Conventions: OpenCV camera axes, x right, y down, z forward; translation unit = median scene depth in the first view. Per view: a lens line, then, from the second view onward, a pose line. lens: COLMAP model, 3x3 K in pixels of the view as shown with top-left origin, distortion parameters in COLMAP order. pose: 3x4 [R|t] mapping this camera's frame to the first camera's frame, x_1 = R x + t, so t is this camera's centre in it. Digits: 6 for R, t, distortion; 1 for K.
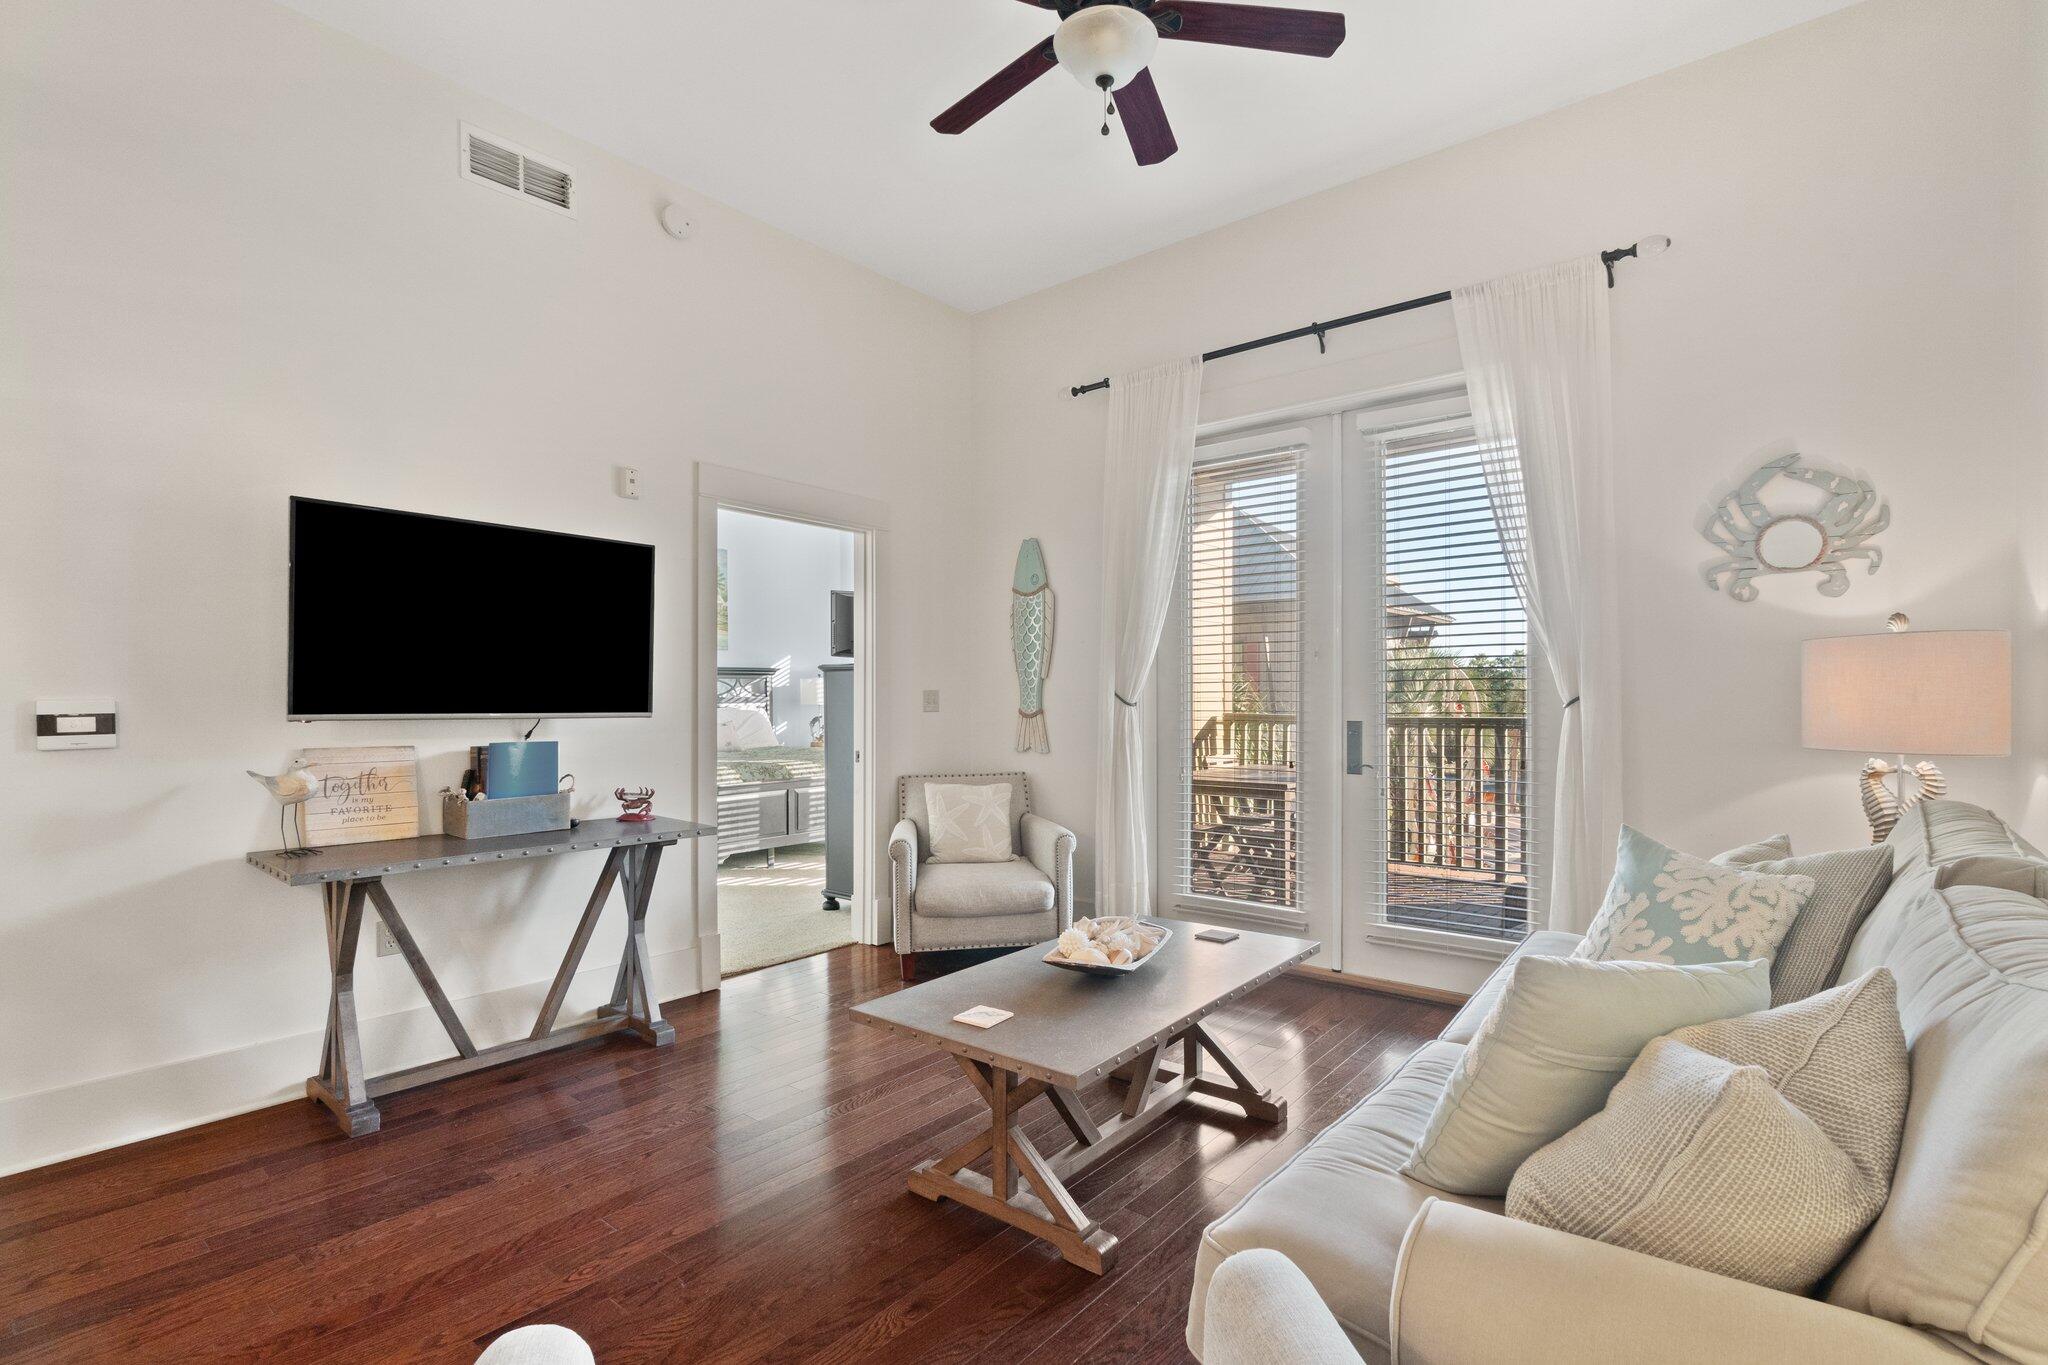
lens RADIAL K [[955.5, 0, 1025.1], [0, 955.5, 698.3], [0, 0, 1]] dist [-0.000207, 0.000049]
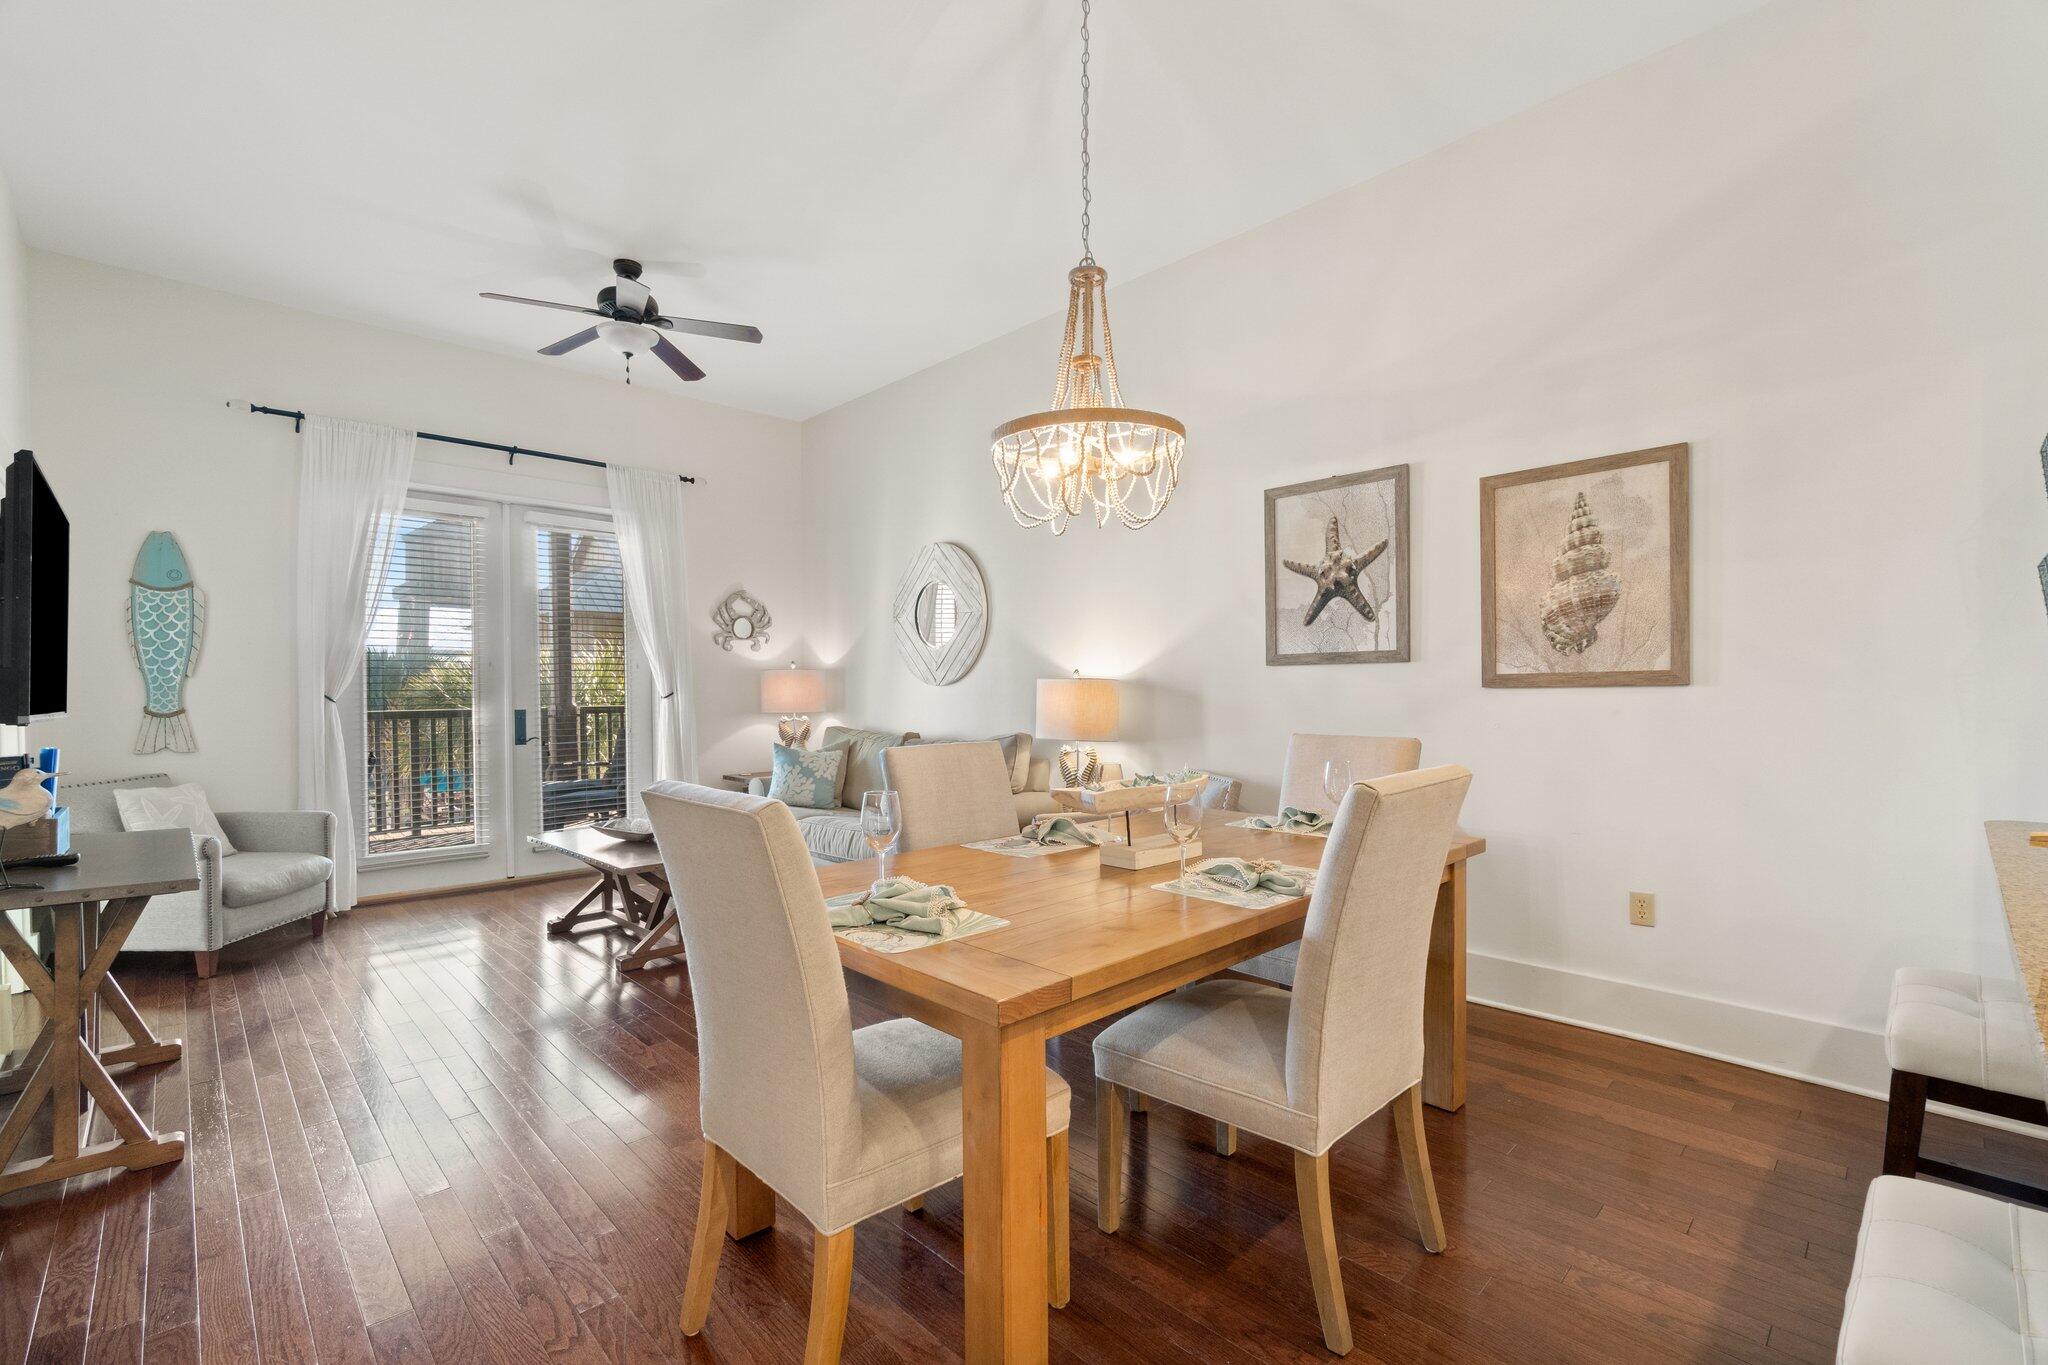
lens RADIAL K [[887.9, 0, 1031.4], [0, 887.9, 698.6], [0, 0, 1]] dist [-0.000459, 0.000644]
pose [[0.107577, -0.007110, 0.994171, -1.116109], [0.007934, 0.999949, 0.006292, 0.004059], [-0.994165, 0.007211, 0.107627, 0.046948]]
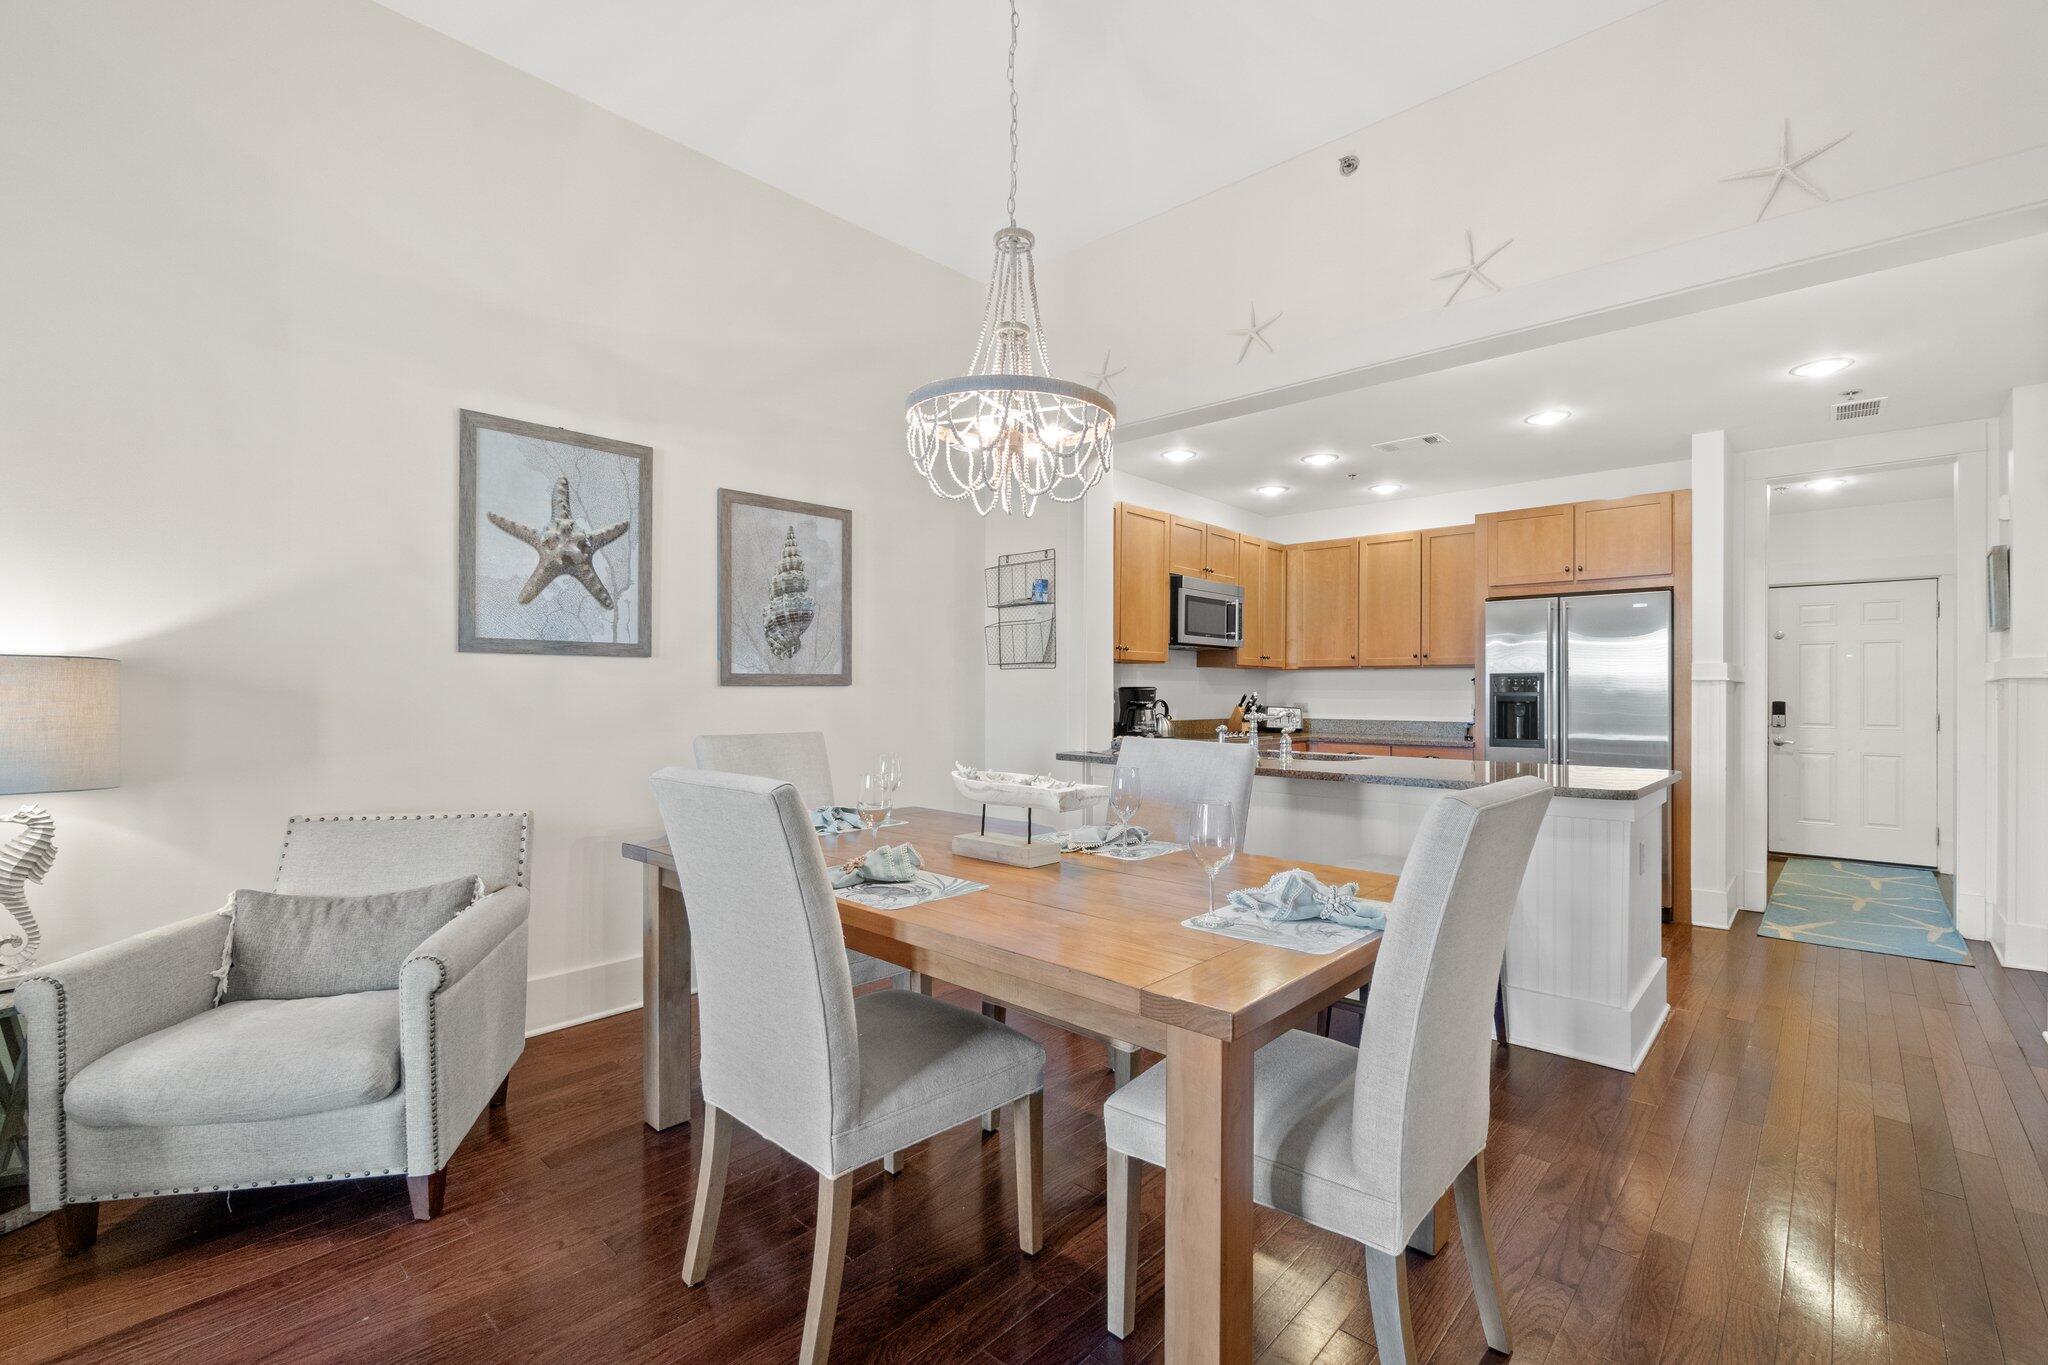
lens RADIAL K [[887.9, 0, 1031.4], [0, 887.9, 698.6], [0, 0, 1]] dist [-0.000459, 0.000644]
pose [[-0.998746, -0.001157, 0.050050, -0.523351], [-0.000501, 0.999914, 0.013111, 0.003564], [-0.050061, 0.013069, -0.998661, 0.659312]]
